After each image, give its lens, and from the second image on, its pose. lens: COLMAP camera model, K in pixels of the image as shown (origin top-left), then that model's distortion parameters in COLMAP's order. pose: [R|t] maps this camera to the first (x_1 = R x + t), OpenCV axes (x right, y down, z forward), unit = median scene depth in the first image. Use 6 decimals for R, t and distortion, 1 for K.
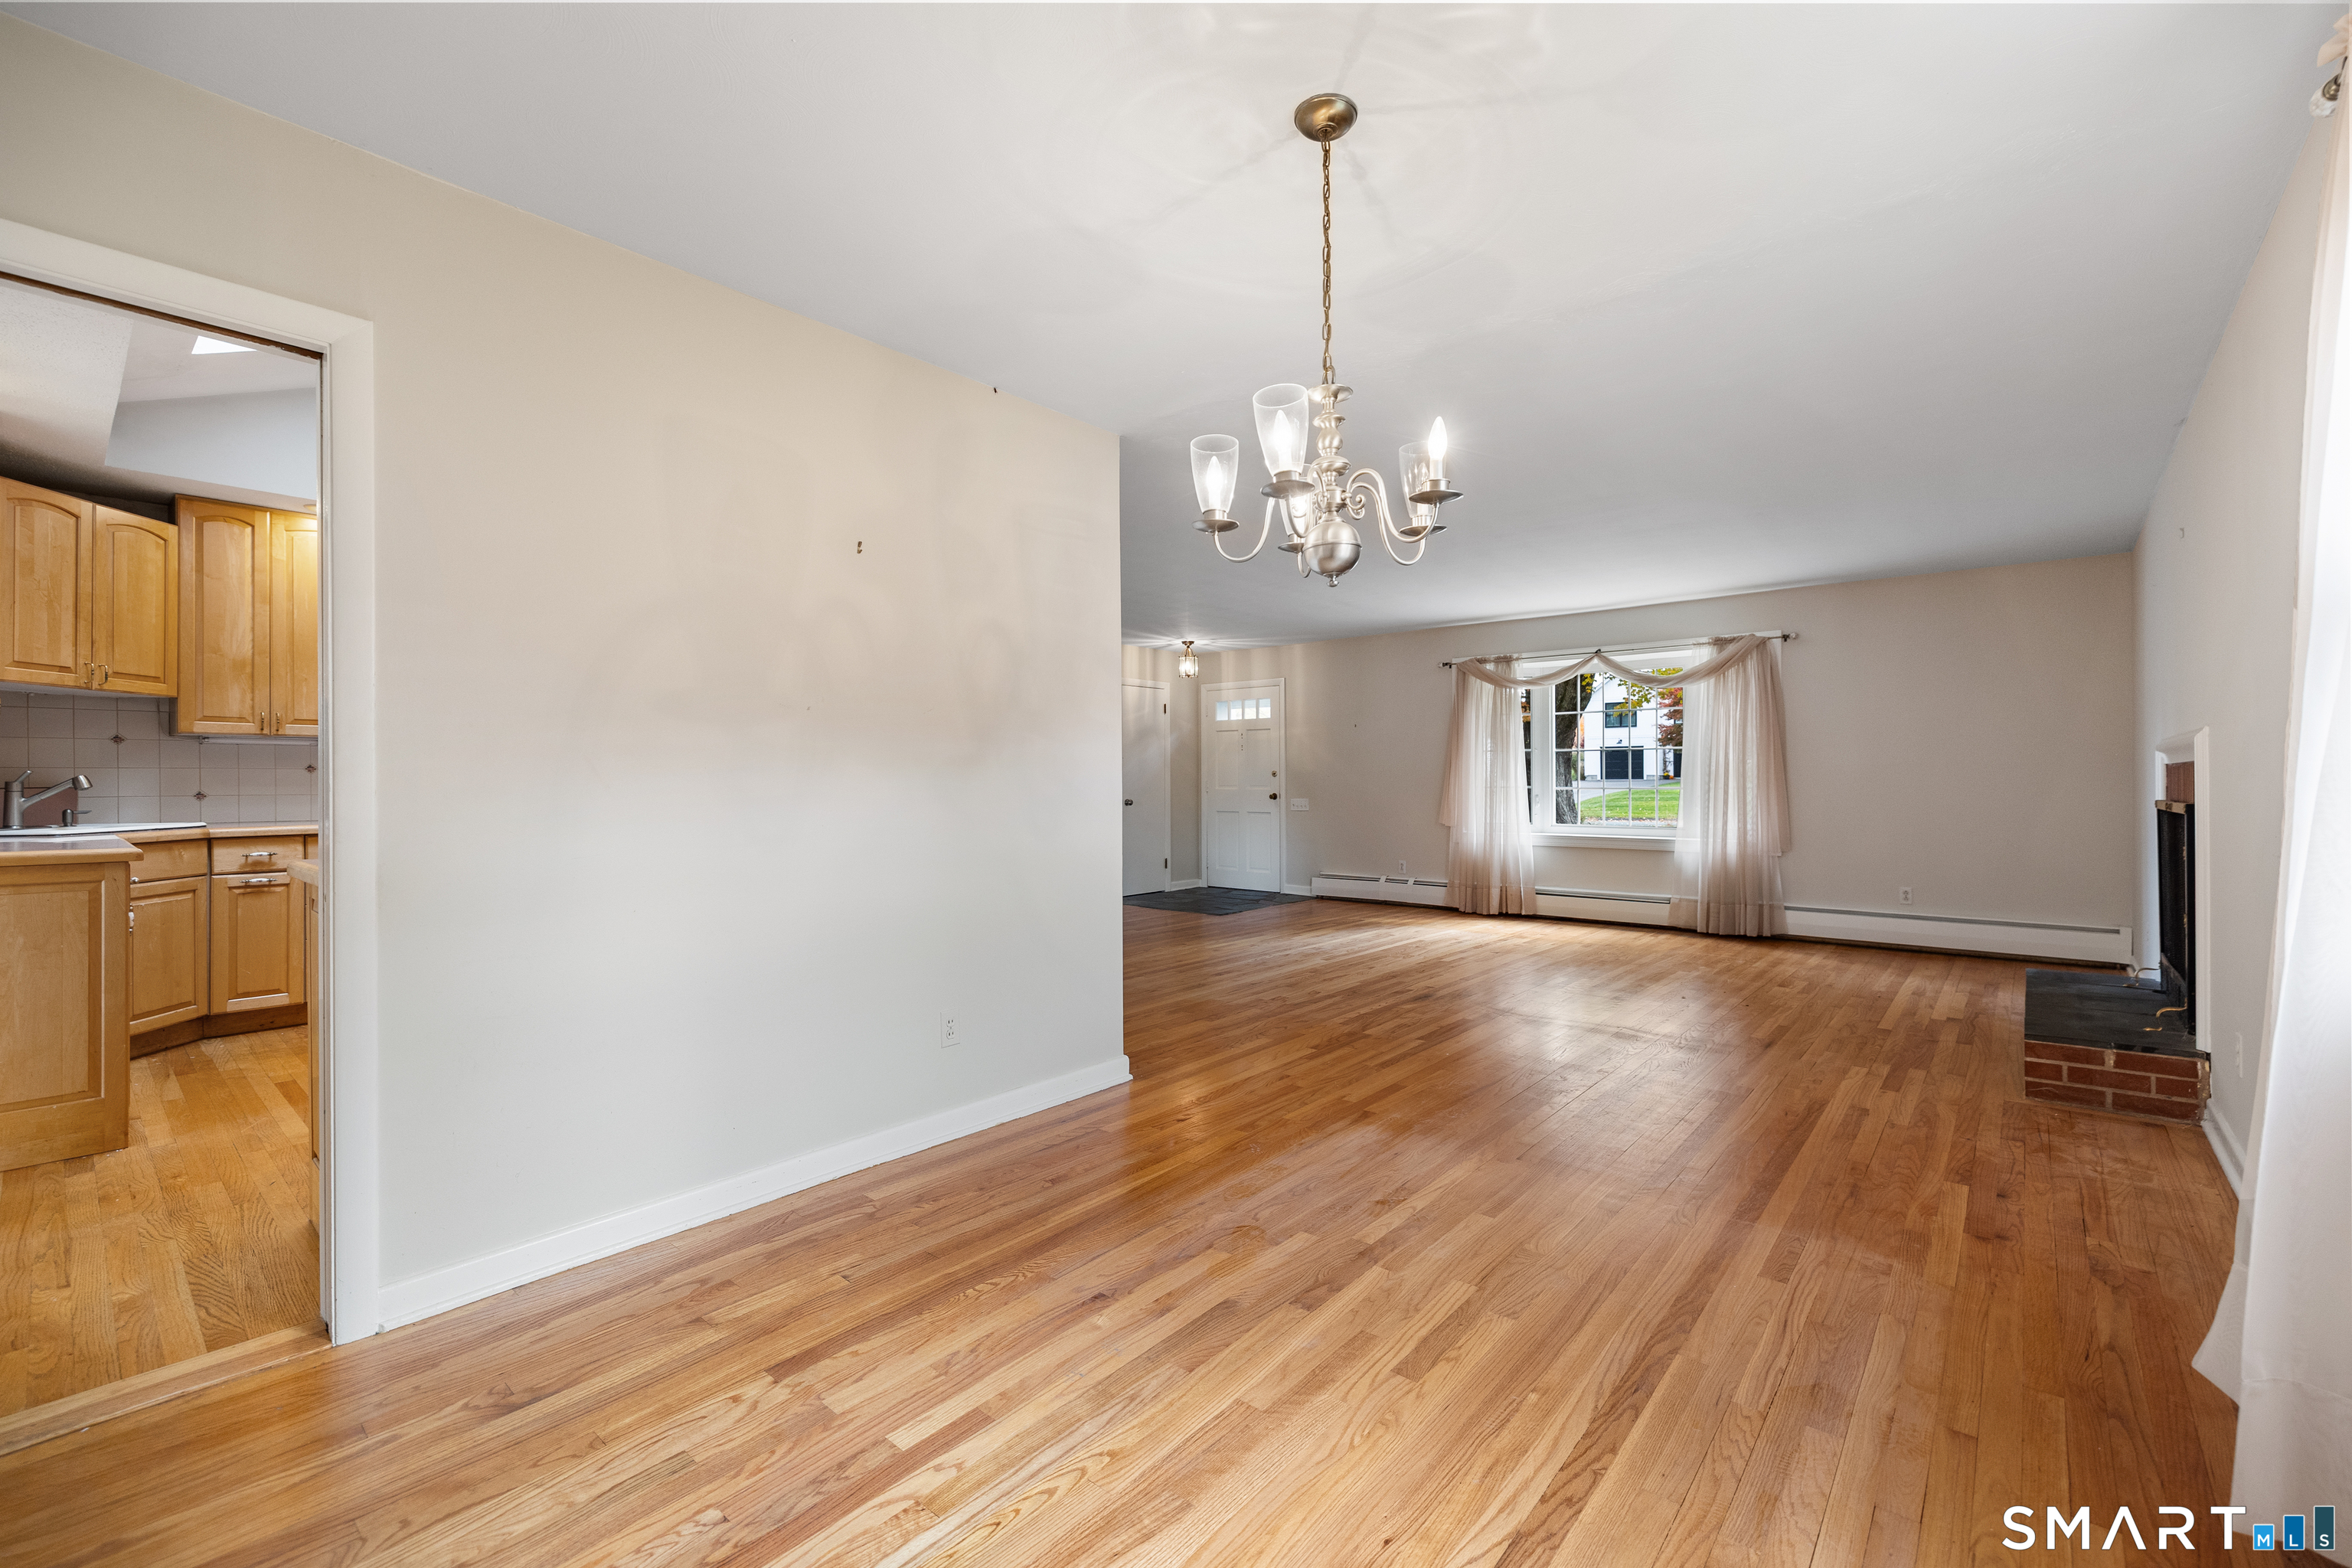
lens RADIAL K [[982.5, 0, 1191.4], [0, 982.5, 784.1], [0, 0, 1]] dist [0.000218, -0.000273]
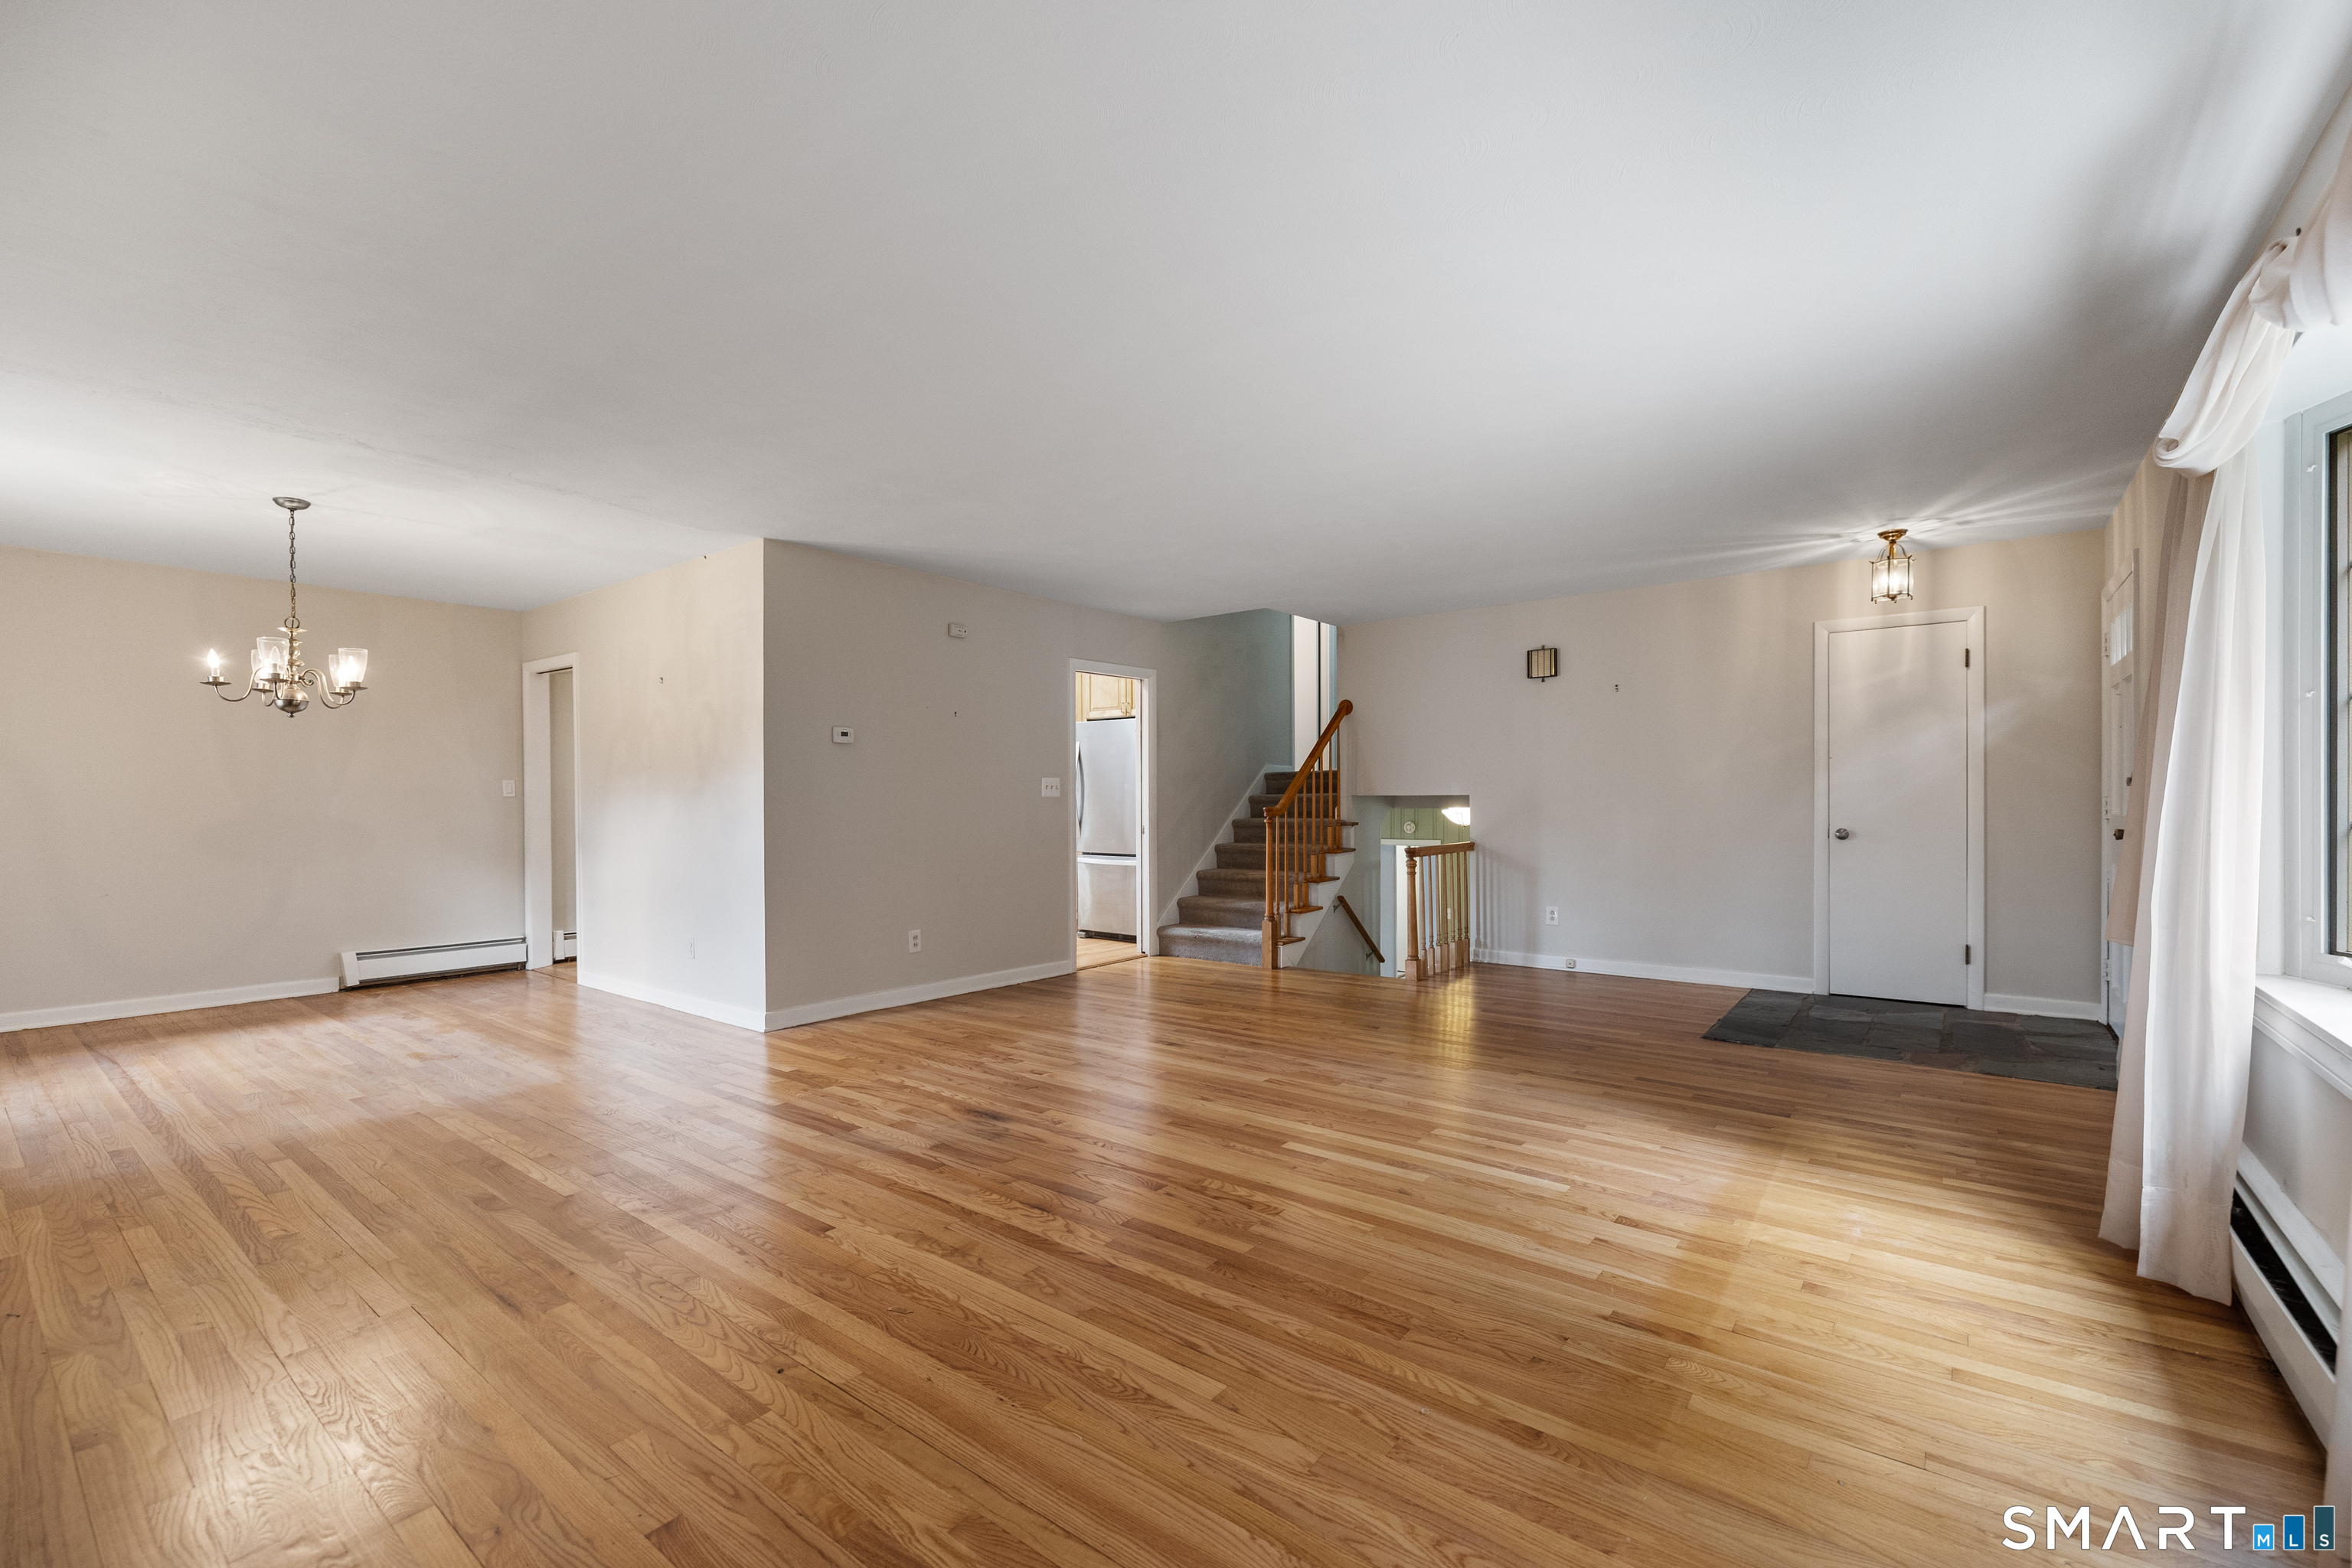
lens RADIAL K [[982.5, 0, 1191.4], [0, 982.5, 784.1], [0, 0, 1]] dist [0.000218, -0.000273]
pose [[0.049102, 0.003162, -0.998789, 0.506939], [-0.000219, 0.999995, 0.003155, -0.012124], [0.998794, 0.000064, 0.049102, 0.599308]]
